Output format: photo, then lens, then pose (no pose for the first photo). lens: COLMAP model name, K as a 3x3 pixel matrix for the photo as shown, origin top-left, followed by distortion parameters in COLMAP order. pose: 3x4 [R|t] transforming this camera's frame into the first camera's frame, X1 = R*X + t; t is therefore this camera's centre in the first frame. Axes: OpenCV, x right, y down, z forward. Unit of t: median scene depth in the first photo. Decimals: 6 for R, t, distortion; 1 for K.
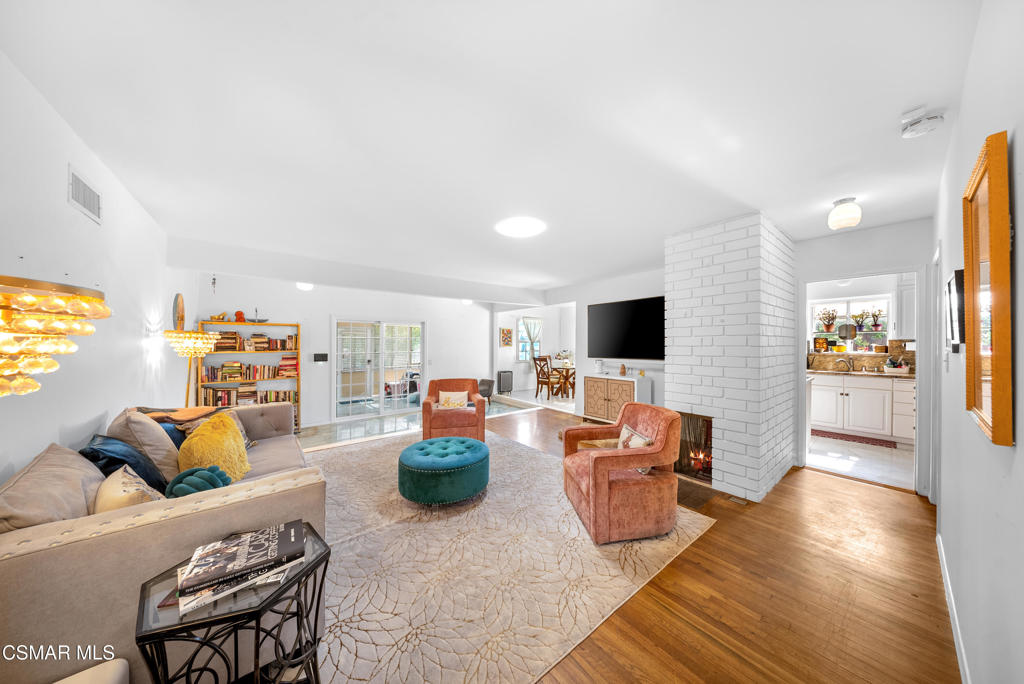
lens RADIAL K [[312.7, 0, 519.6], [0, 312.7, 348.1], [0, 0, 1]] dist [0.001628, 0.000012]
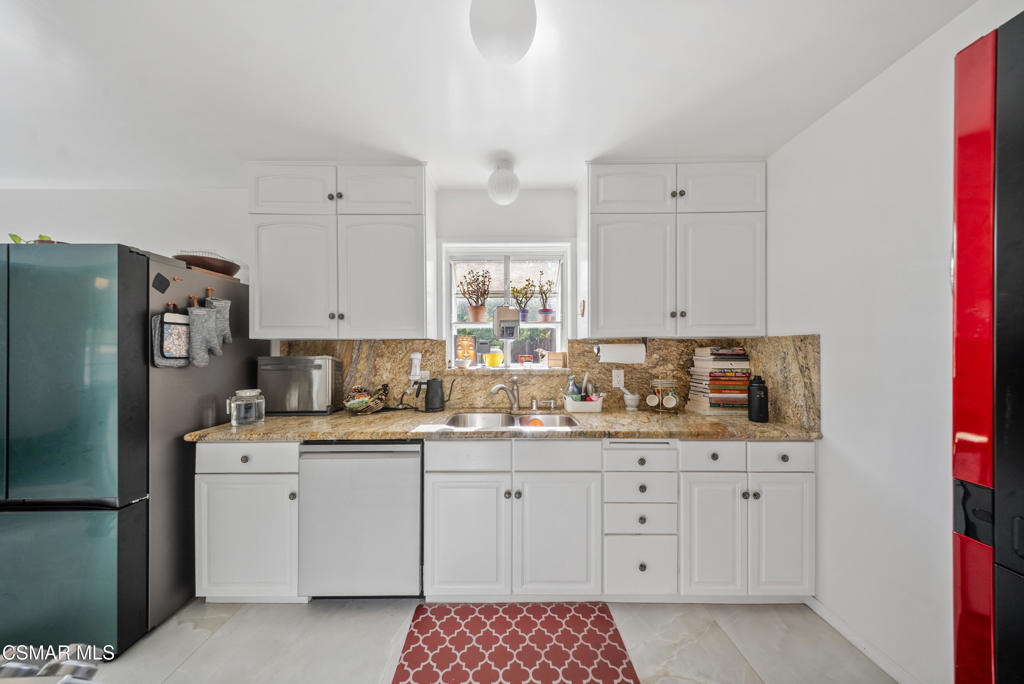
lens RADIAL K [[312.7, 0, 510.2], [0, 312.7, 354.8], [0, 0, 1]] dist [0.001628, 0.000012]
pose [[0.627902, -0.003054, 0.778287, 0.698520], [0.003736, 0.999993, 0.000910, -0.003686], [-0.778284, 0.002337, 0.627908, 0.714510]]
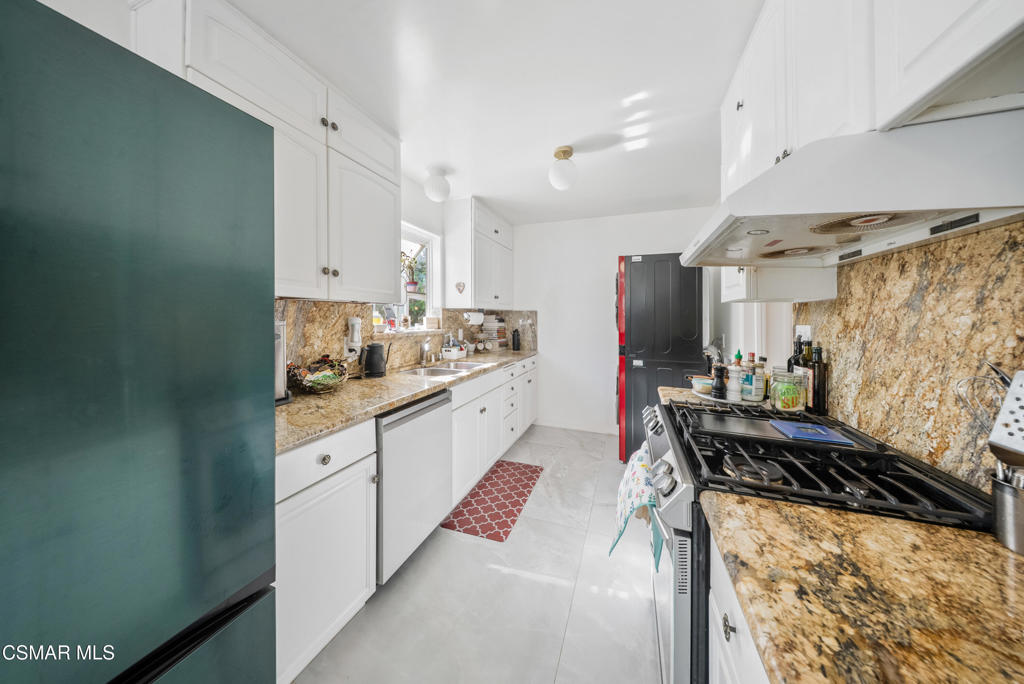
lens RADIAL K [[312.7, 0, 517.1], [0, 312.7, 318.4], [0, 0, 1]] dist [0.001628, 0.000012]
pose [[-0.516164, 0.001026, 0.856489, 0.509831], [0.003347, 0.999994, 0.000819, -0.004694], [-0.856483, 0.003289, -0.516164, 1.100831]]
